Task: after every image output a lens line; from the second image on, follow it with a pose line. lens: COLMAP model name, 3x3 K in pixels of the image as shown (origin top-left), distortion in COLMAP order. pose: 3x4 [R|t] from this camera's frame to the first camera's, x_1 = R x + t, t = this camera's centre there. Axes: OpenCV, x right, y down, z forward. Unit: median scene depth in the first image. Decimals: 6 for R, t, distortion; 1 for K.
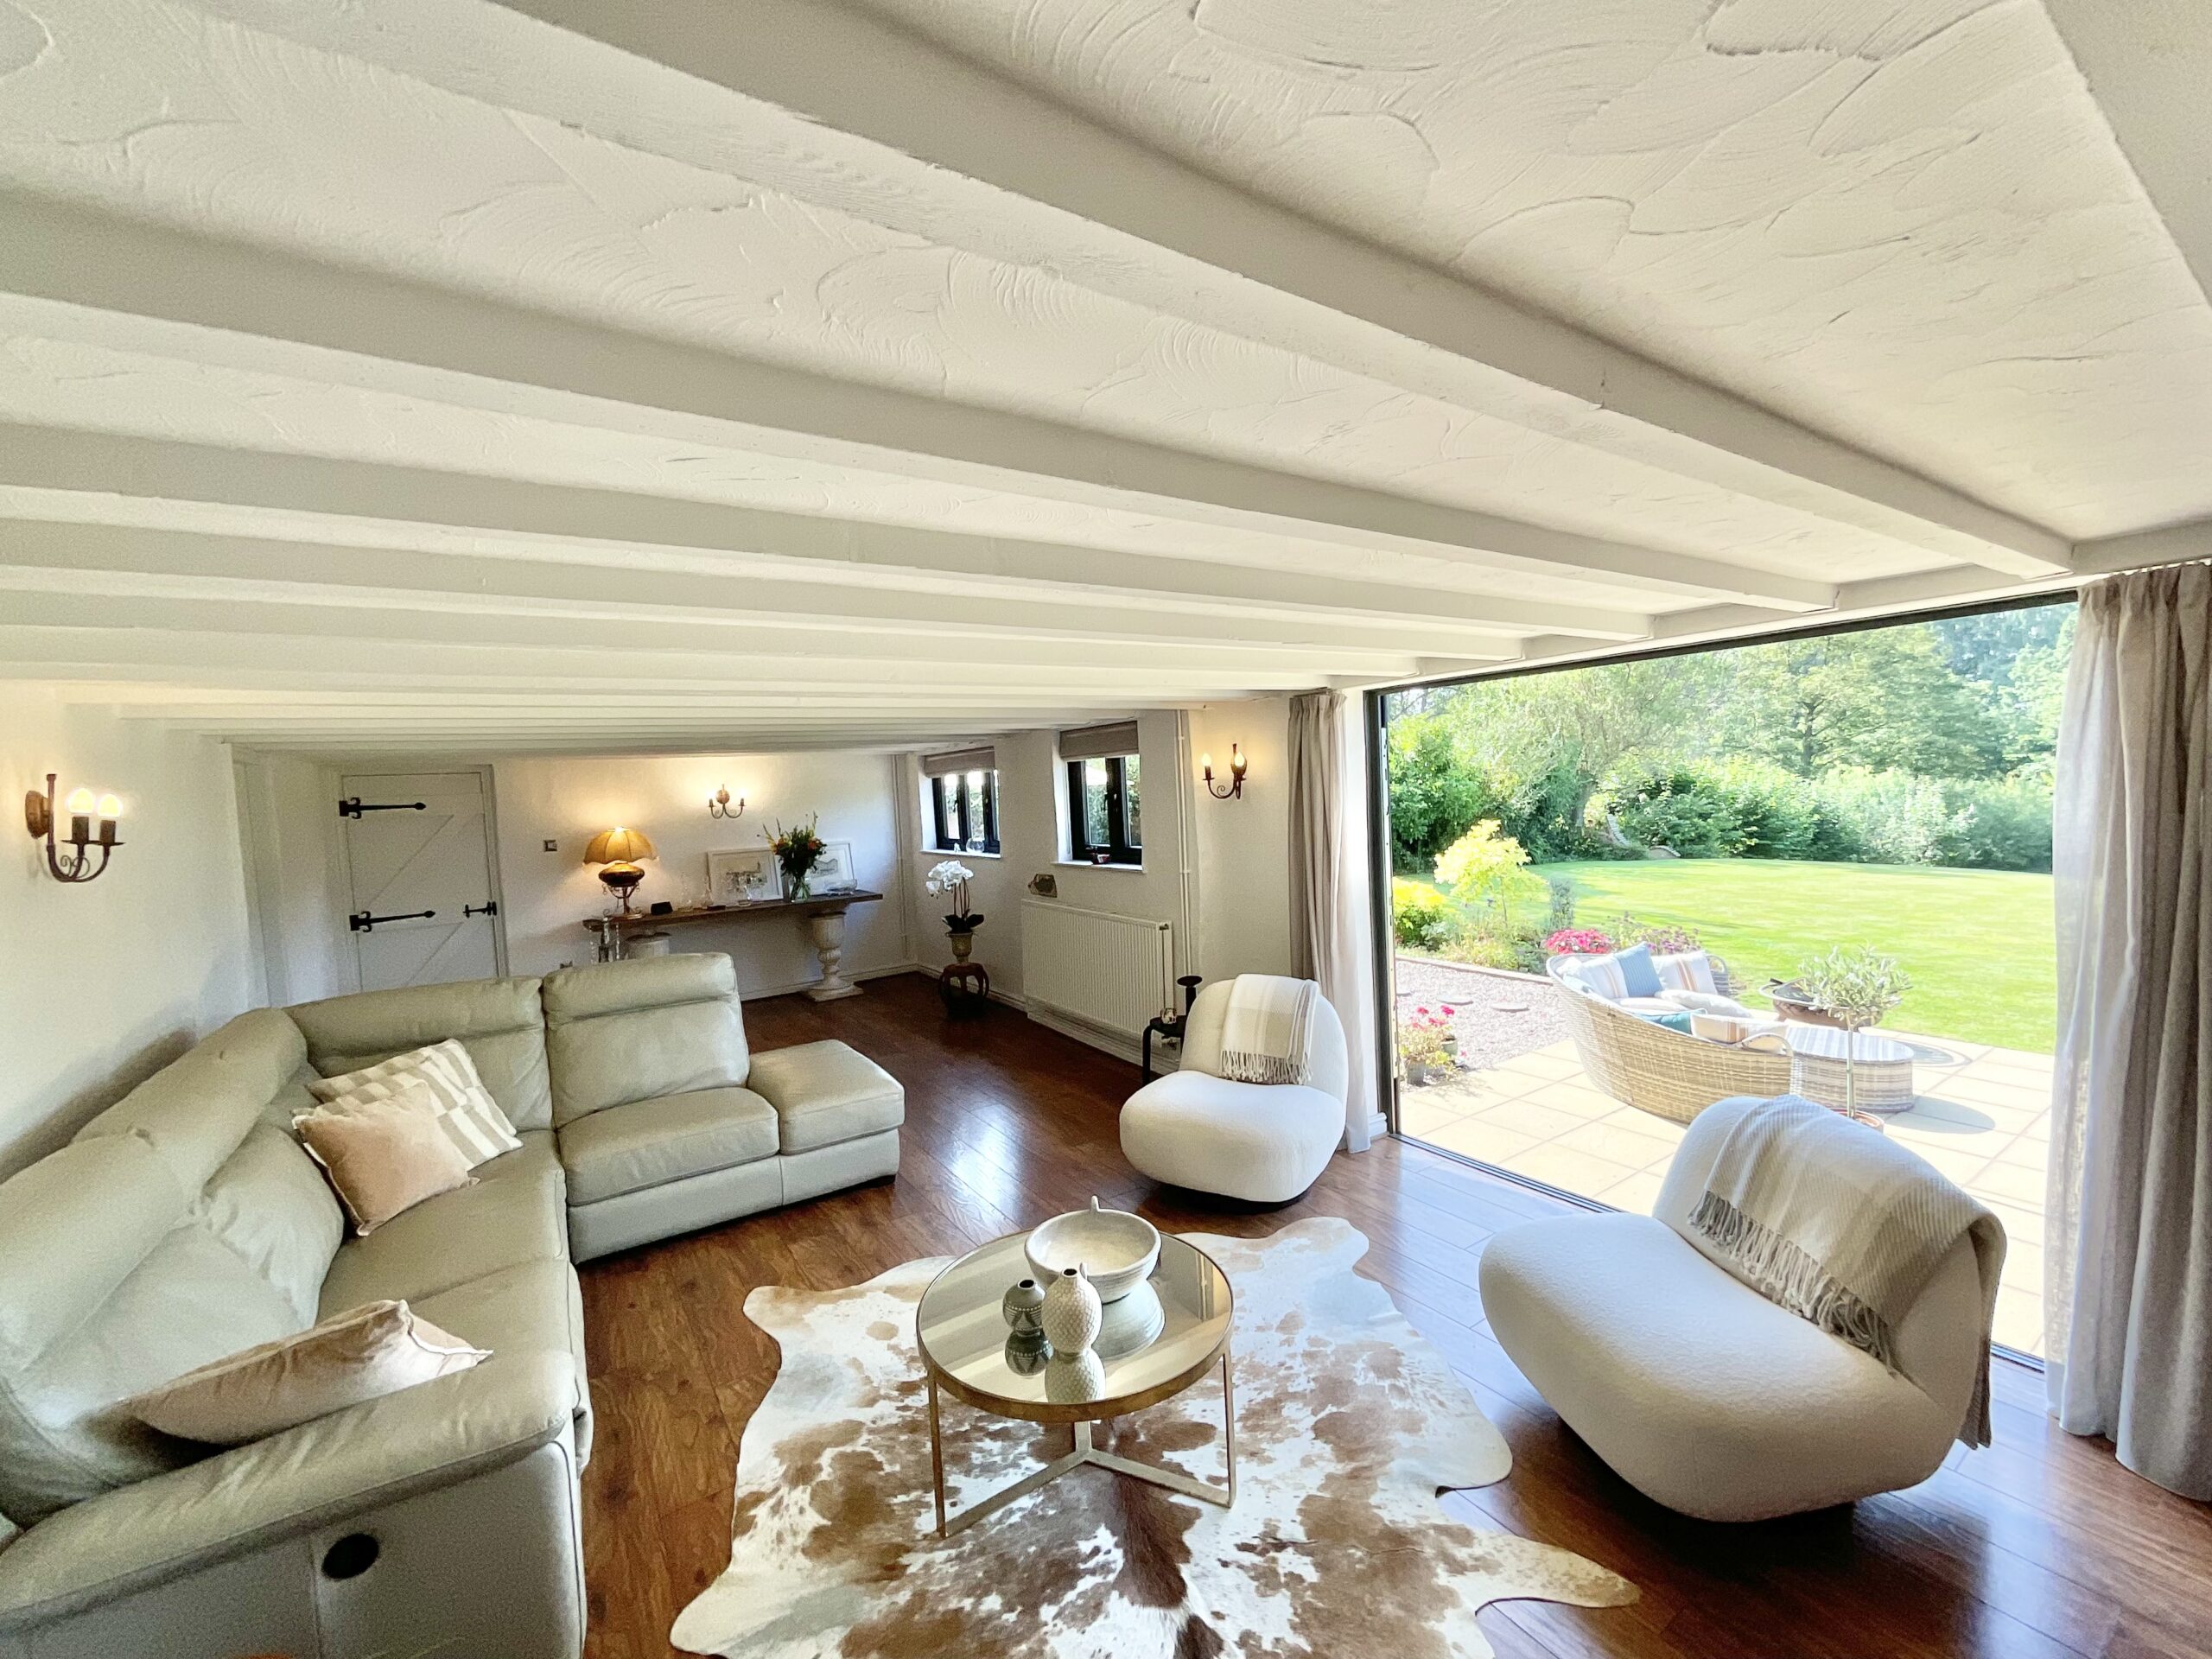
lens RADIAL K [[895.0, 0, 1103.0], [0, 895.0, 821.0], [0, 0, 1]] dist [0.006937, -0.003637]
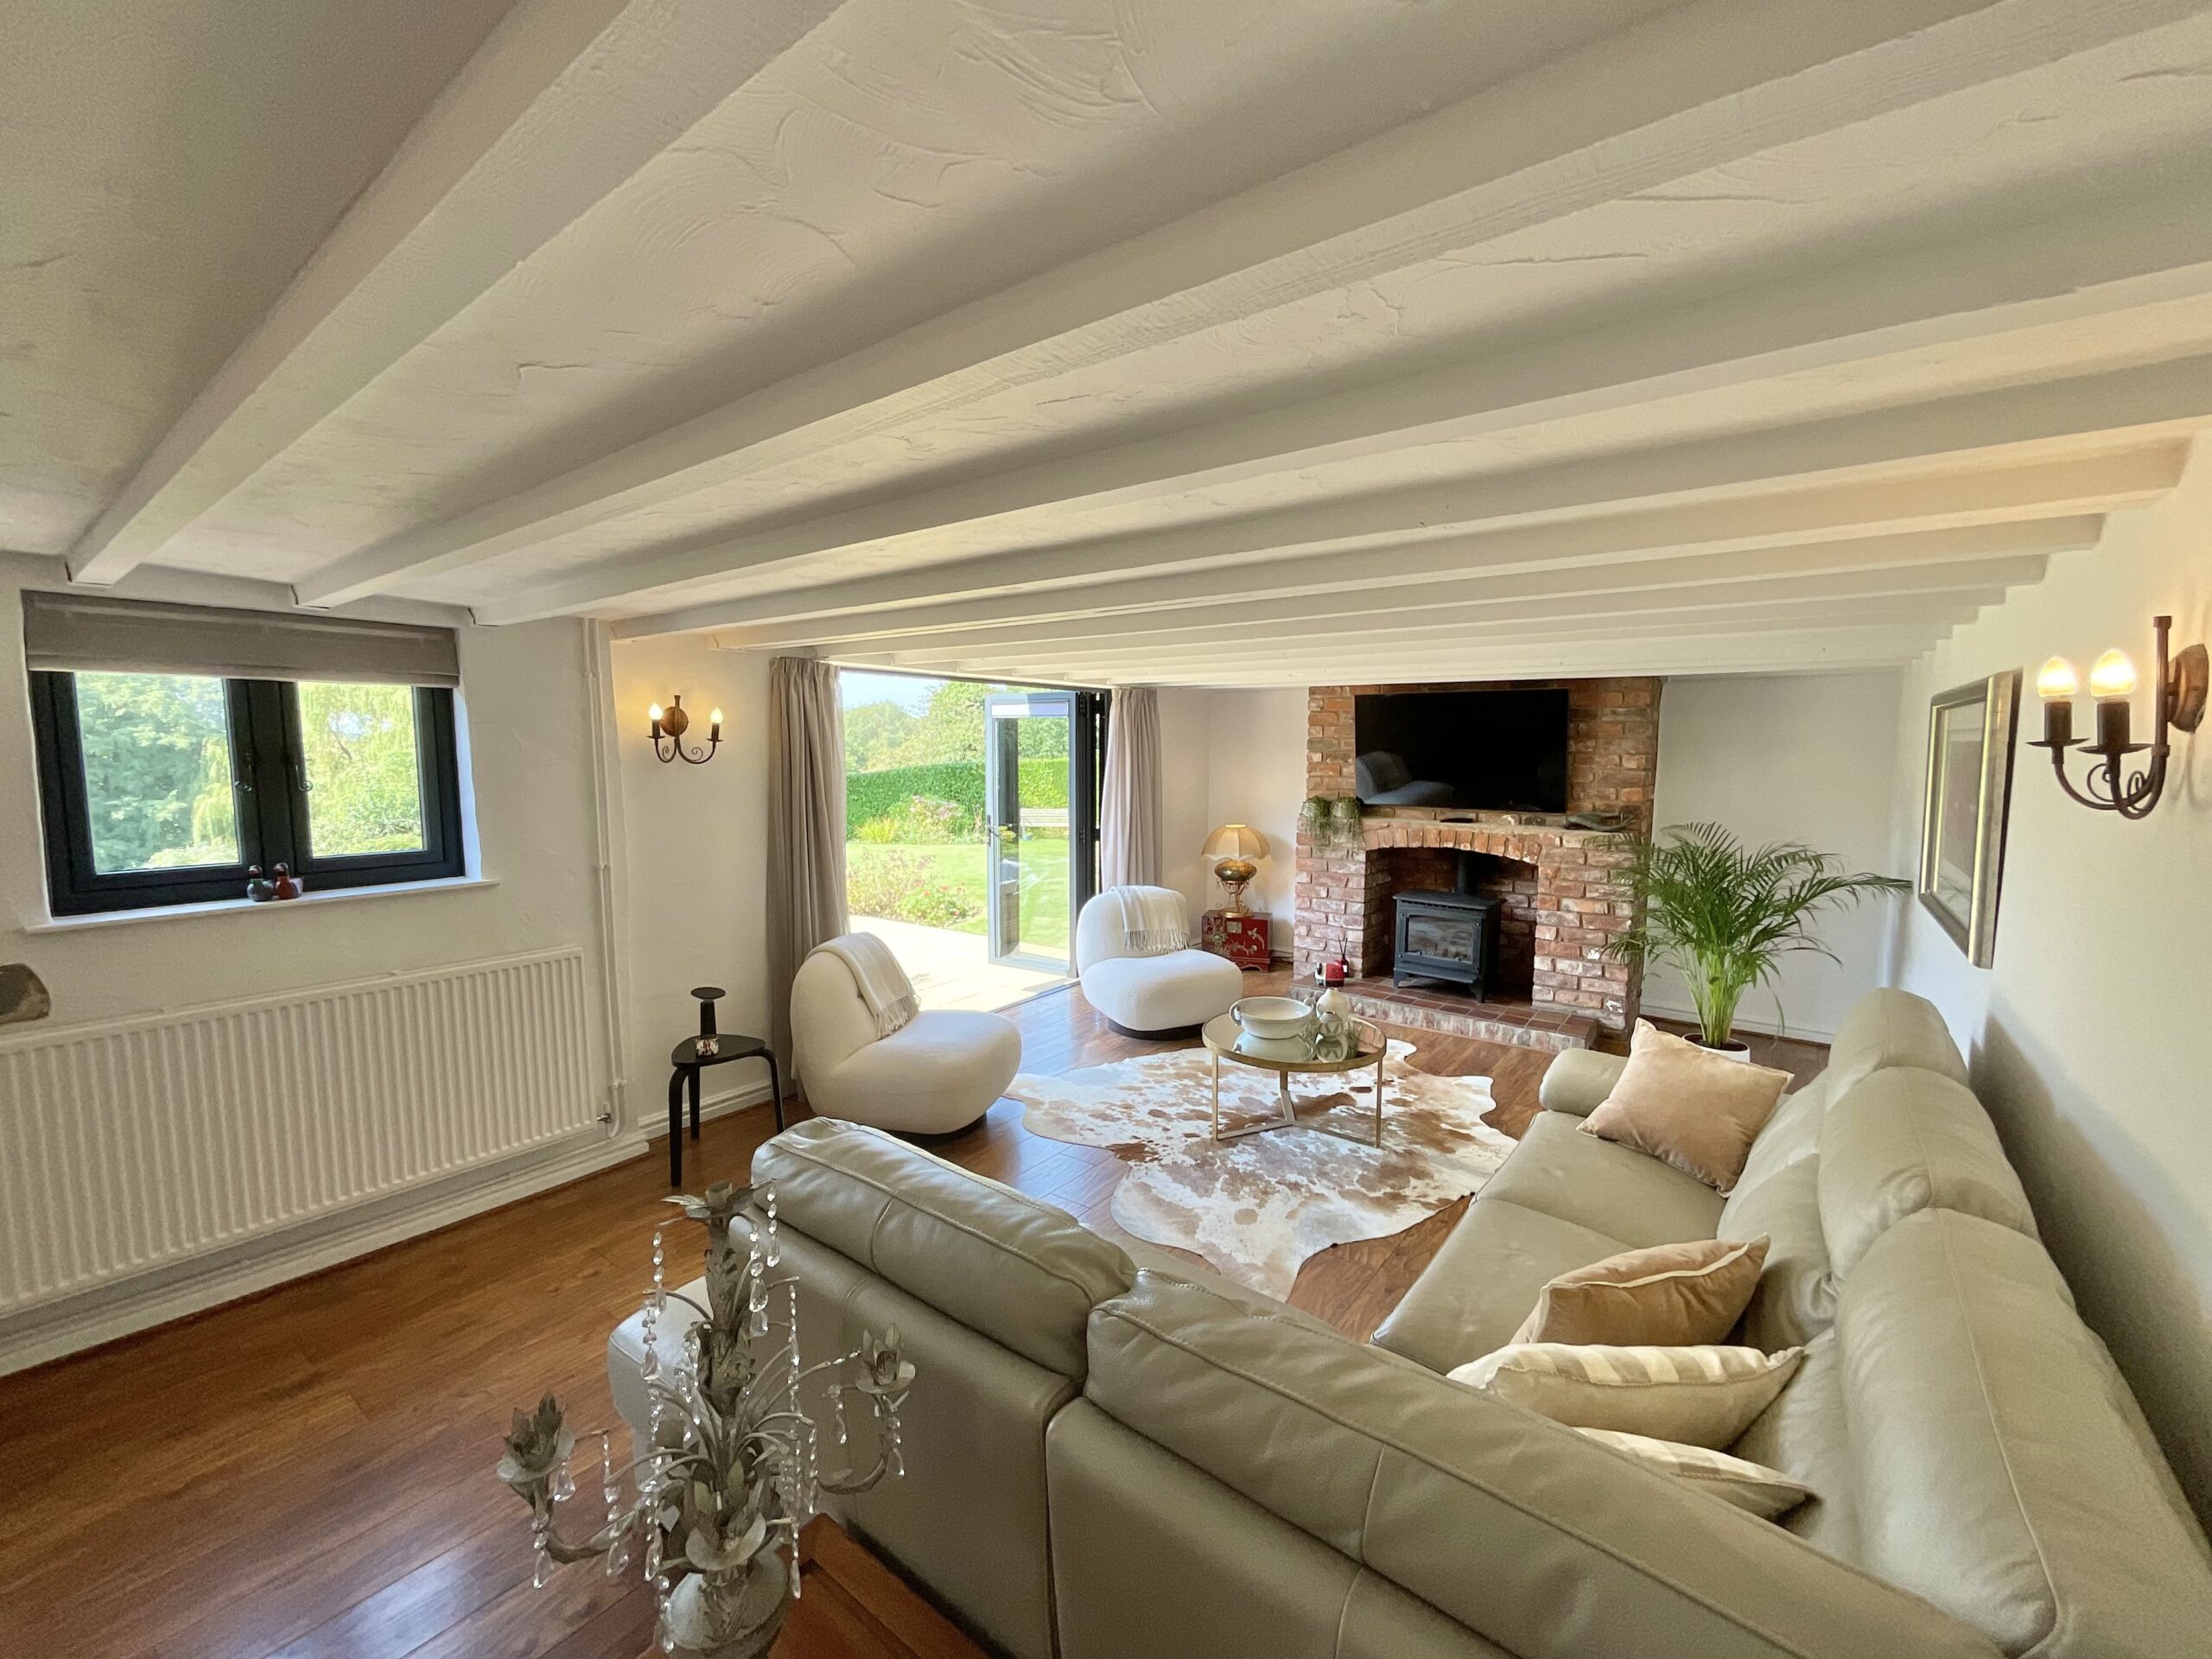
lens RADIAL K [[895.0, 0, 1104.0], [0, 895.0, 831.2], [0, 0, 1]] dist [0.006937, -0.003637]
pose [[-0.325394, -0.038735, 0.944785, -1.516215], [0.048942, 0.997131, 0.057737, 0.015663], [-0.944311, 0.065027, -0.322565, 1.847728]]
